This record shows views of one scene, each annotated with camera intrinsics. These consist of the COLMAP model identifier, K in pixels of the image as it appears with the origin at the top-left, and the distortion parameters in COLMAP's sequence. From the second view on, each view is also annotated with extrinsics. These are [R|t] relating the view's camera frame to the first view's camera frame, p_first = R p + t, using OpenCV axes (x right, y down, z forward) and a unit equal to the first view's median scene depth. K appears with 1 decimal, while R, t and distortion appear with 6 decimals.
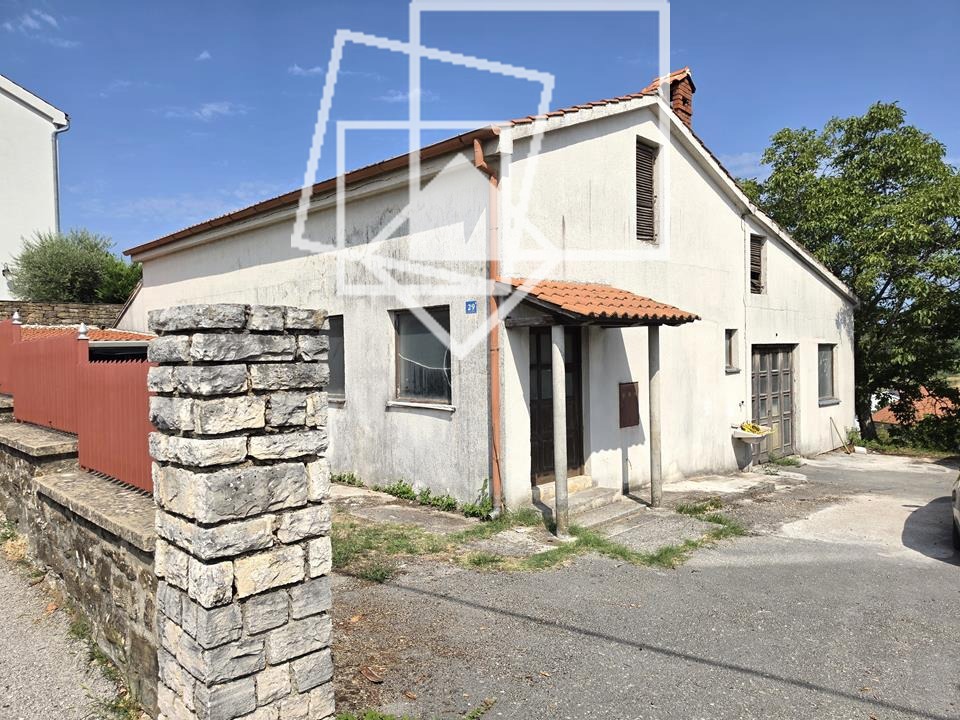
lens RADIAL K [[651.1, 0, 480.8], [0, 651.1, 371.5], [0, 0, 1]] dist [0.033251, -0.041456]
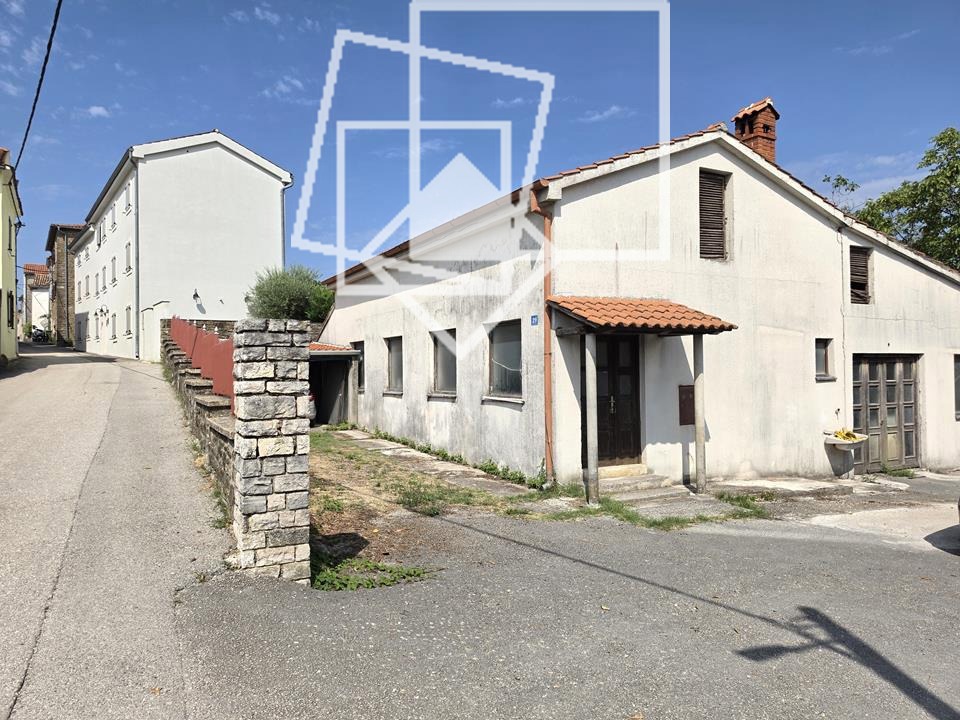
lens RADIAL K [[651.1, 0, 480.8], [0, 651.1, 371.5], [0, 0, 1]] dist [0.033251, -0.041456]
pose [[0.953525, 0.009874, -0.301151, 0.252816], [-0.017254, 0.999612, -0.021857, 0.027451], [0.300819, 0.026038, 0.953326, -0.215873]]
